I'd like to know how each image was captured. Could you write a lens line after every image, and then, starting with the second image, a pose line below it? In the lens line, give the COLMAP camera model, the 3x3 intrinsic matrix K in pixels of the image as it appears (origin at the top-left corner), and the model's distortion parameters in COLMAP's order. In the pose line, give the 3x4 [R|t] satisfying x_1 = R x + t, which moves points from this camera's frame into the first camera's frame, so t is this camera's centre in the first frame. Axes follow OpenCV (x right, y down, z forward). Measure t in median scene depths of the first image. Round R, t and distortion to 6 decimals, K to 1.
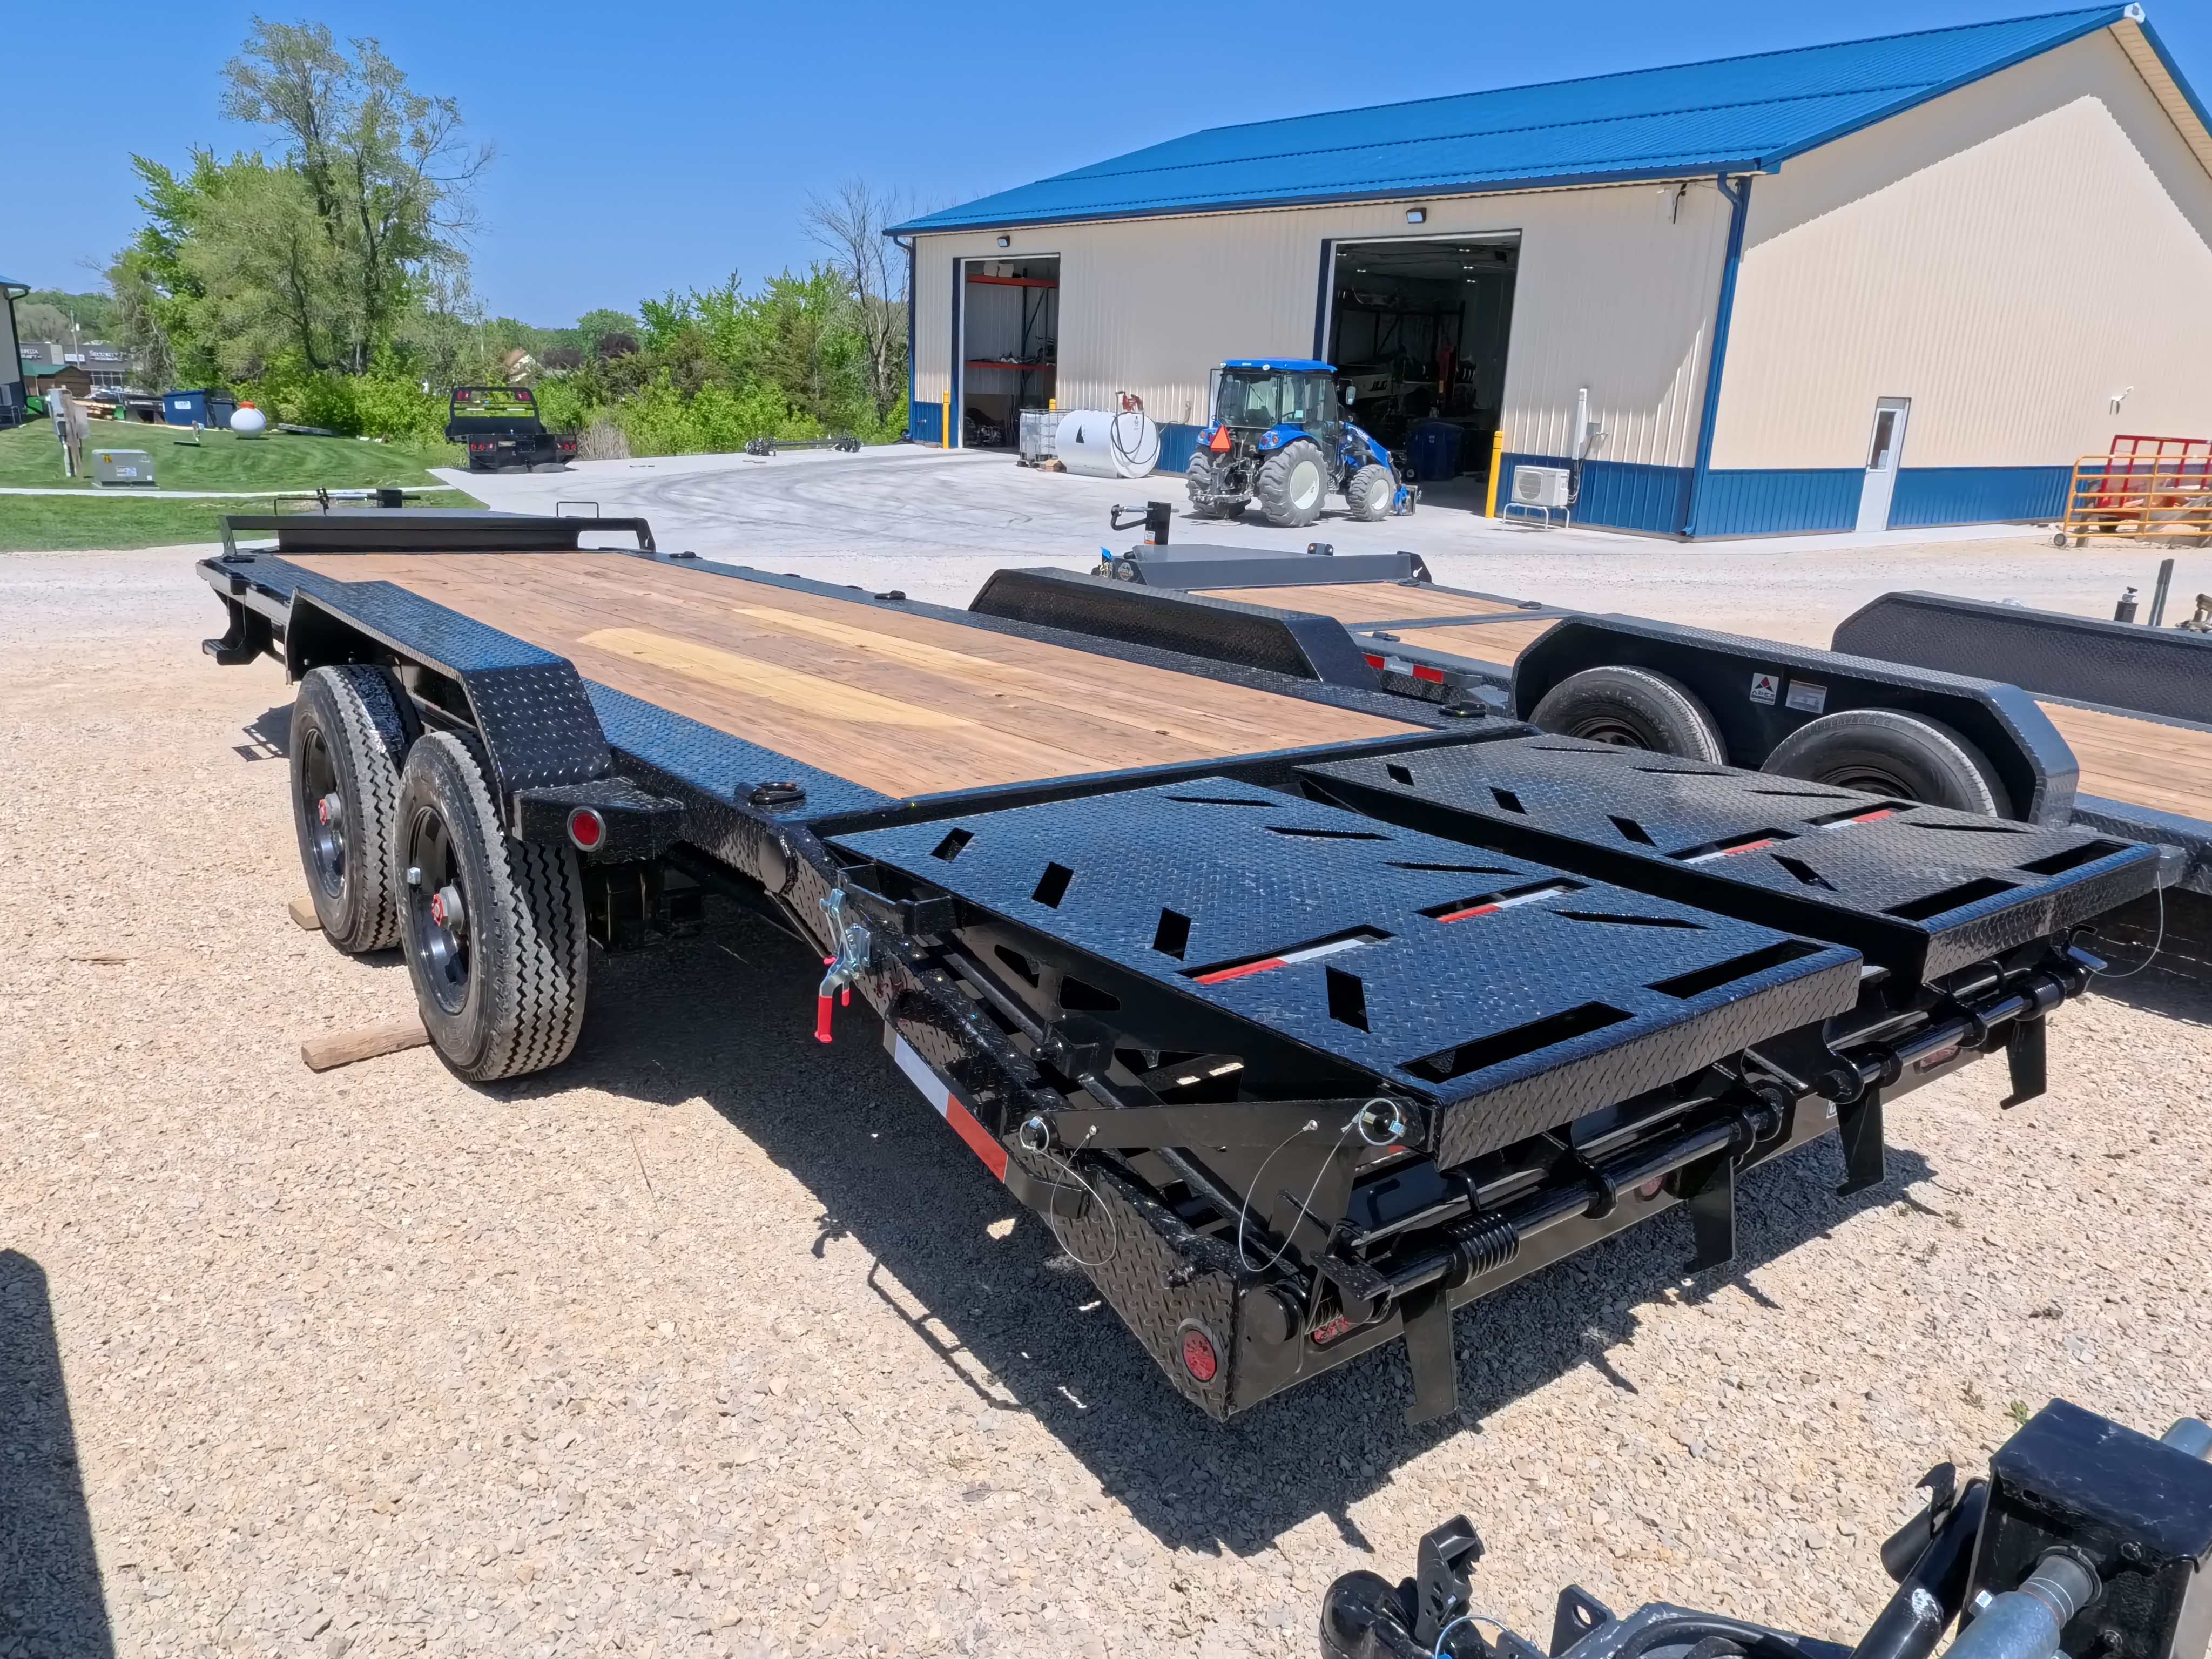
lens RADIAL K [[1581.6, 0, 1106.0], [0, 1581.6, 829.5], [0, 0, 1]] dist [-0.004813, 0.006106]
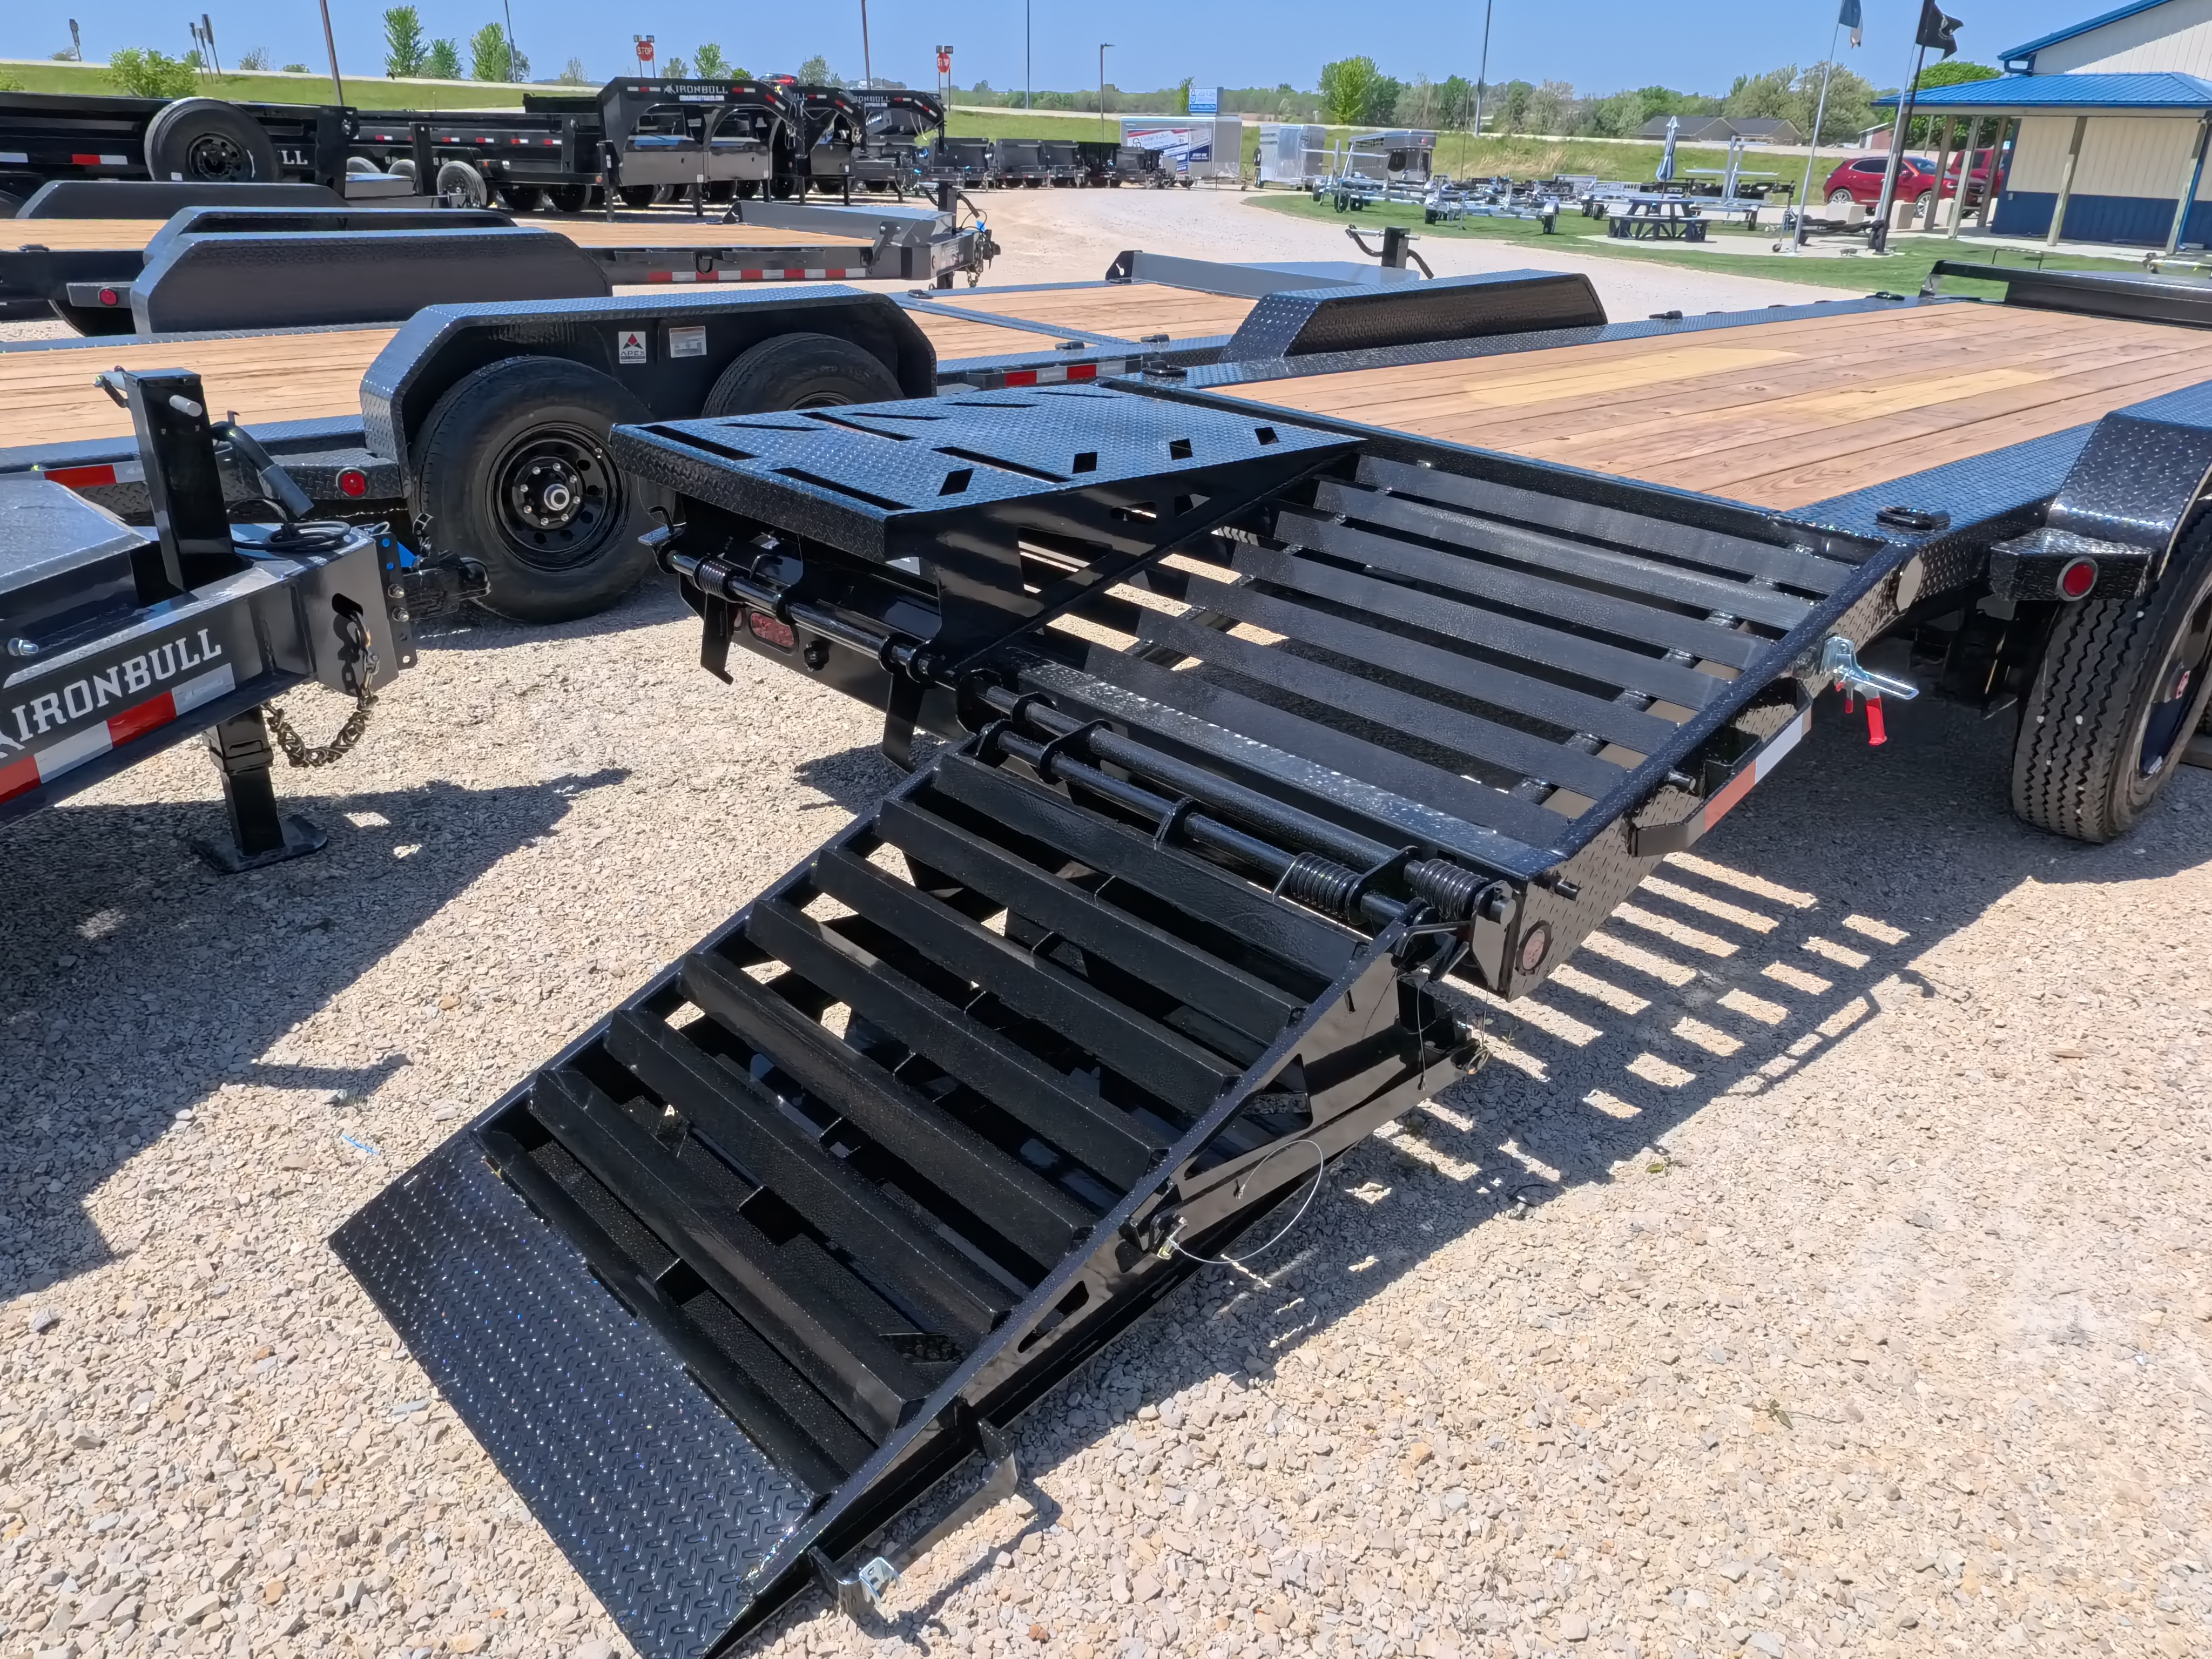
lens RADIAL K [[1581.6, 0, 1106.0], [0, 1581.6, 829.5], [0, 0, 1]] dist [-0.004813, 0.006106]
pose [[0.098688, 0.381559, -0.919061, 0.105055], [-0.285165, 0.895680, 0.341231, -0.010312], [0.953384, 0.228409, 0.197200, 0.061408]]
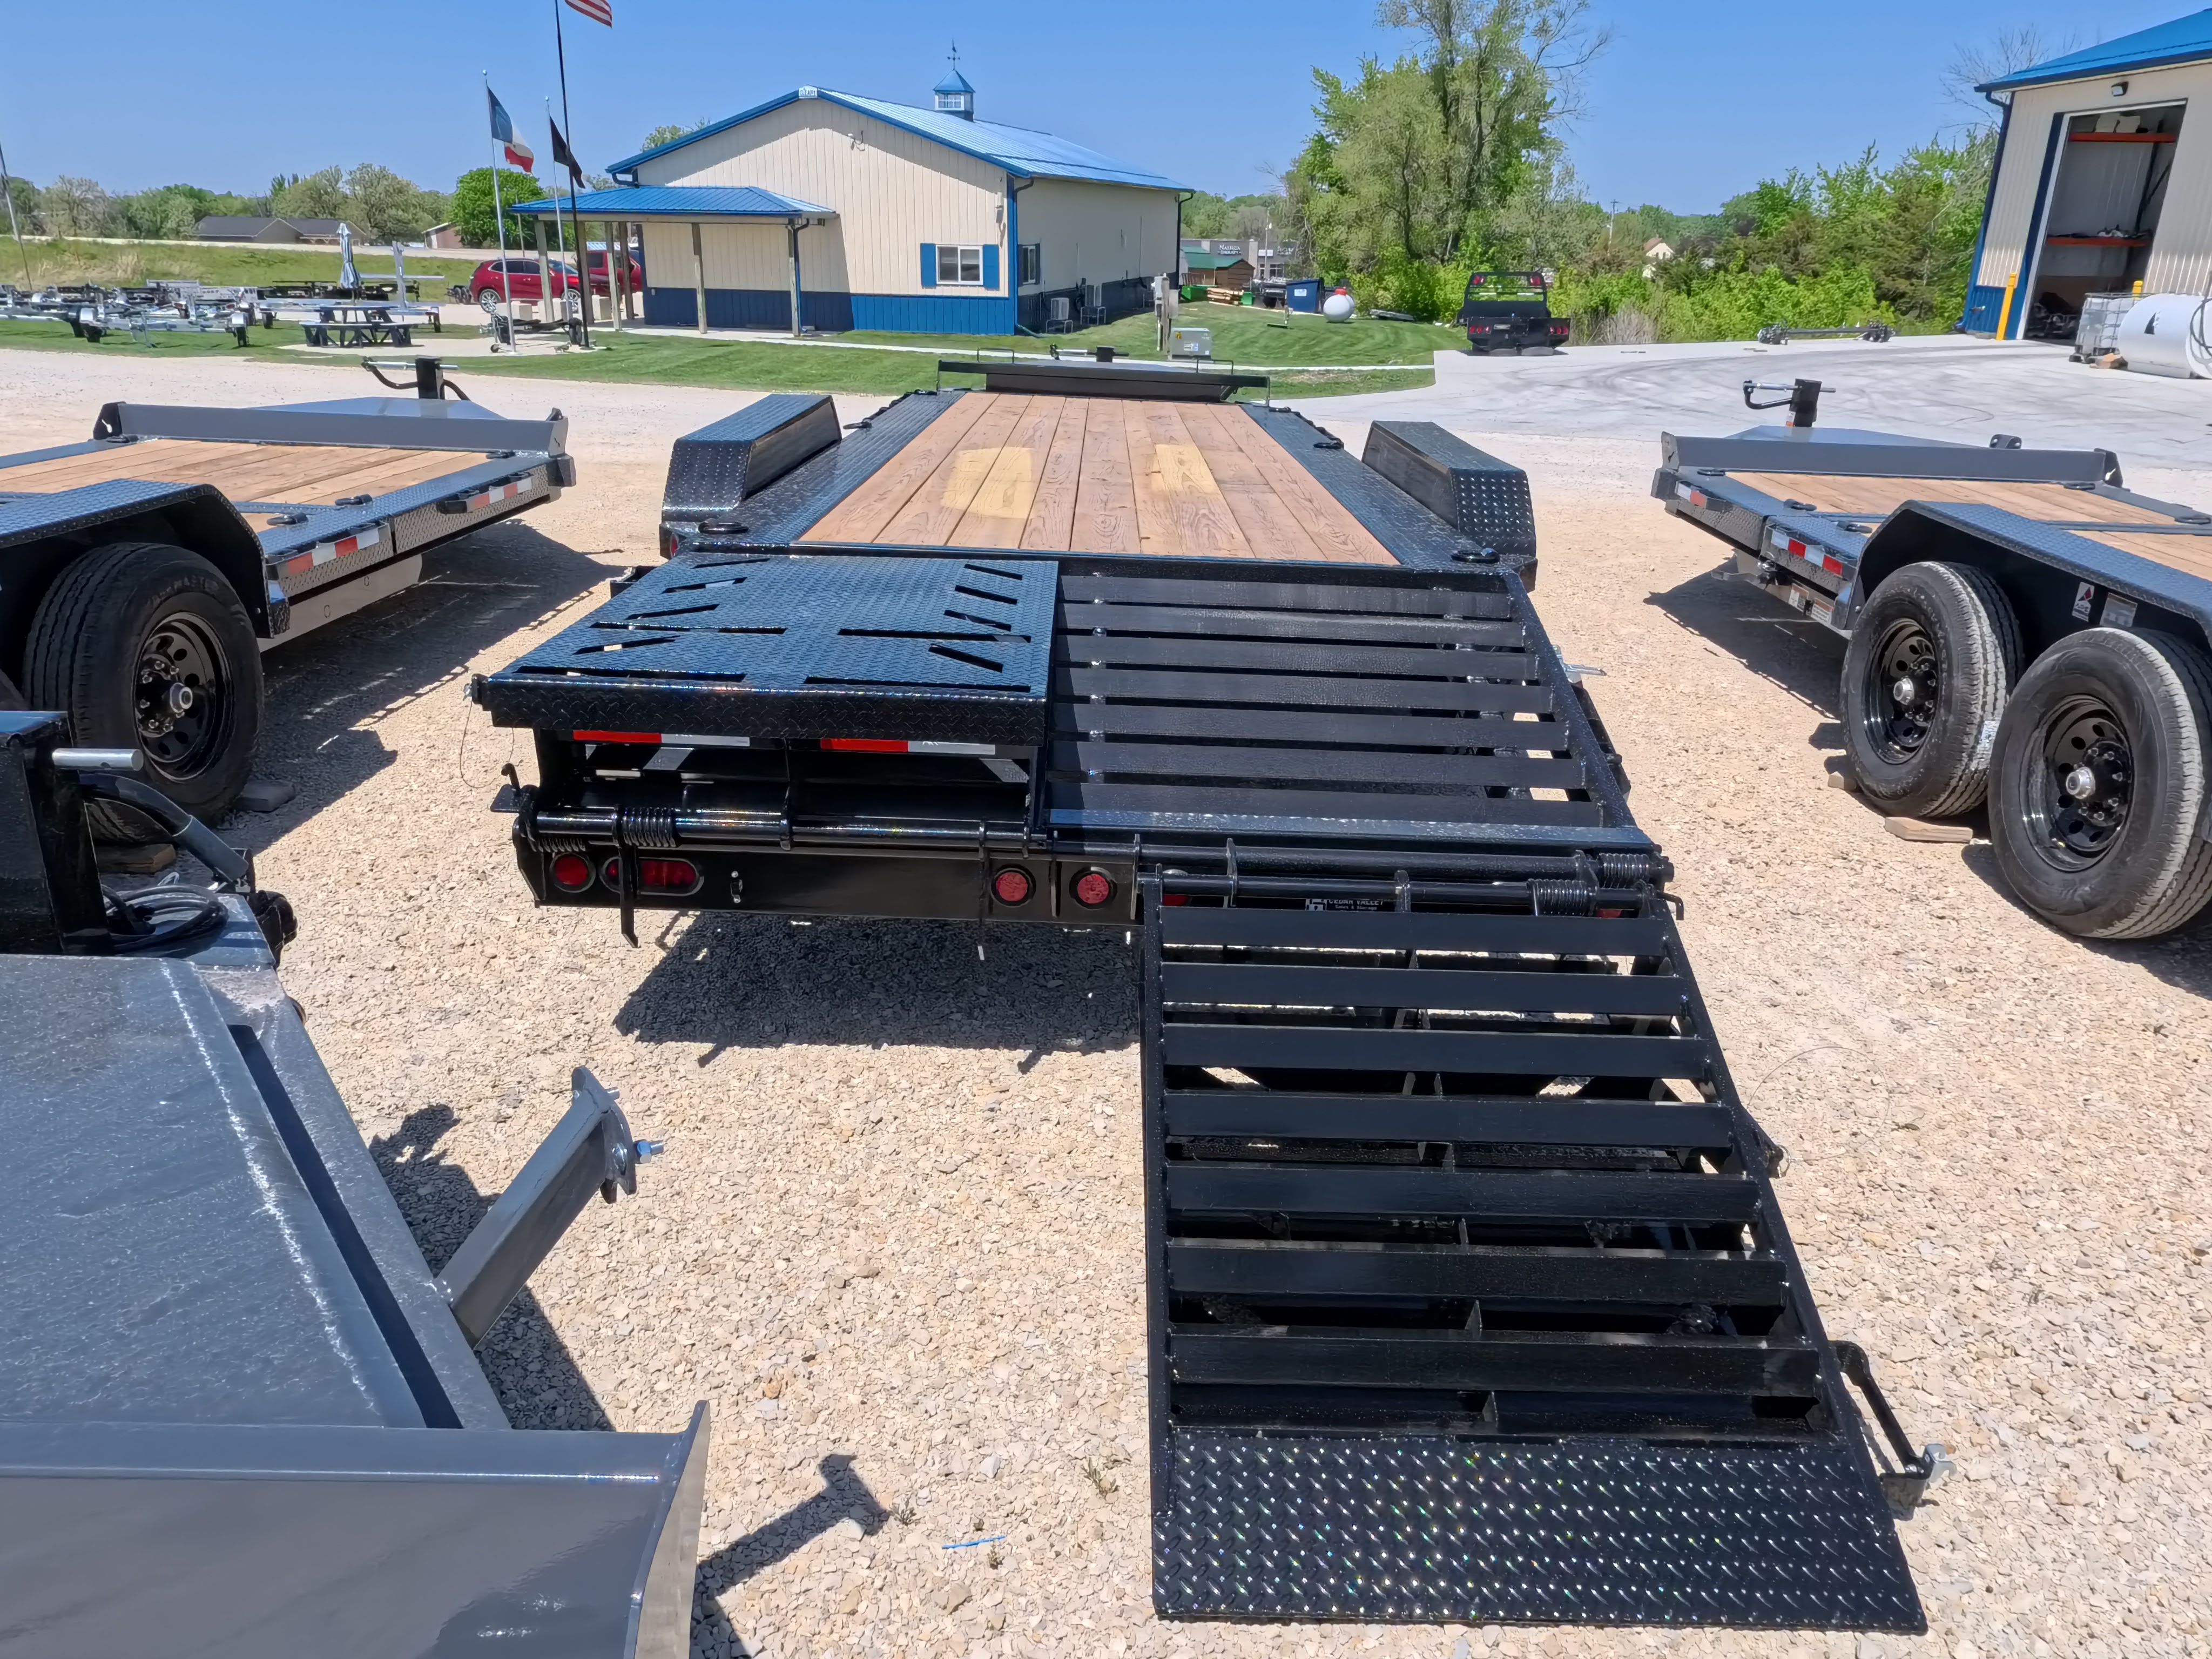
lens RADIAL K [[1584.5, 0, 1106.0], [0, 1584.5, 829.5], [0, 0, 1]] dist [-0.002556, 0.003306]
pose [[0.785942, 0.196710, -0.586174, 0.076663], [-0.159500, 0.980457, 0.115168, 0.001982], [0.597373, 0.002980, 0.801958, 0.005286]]
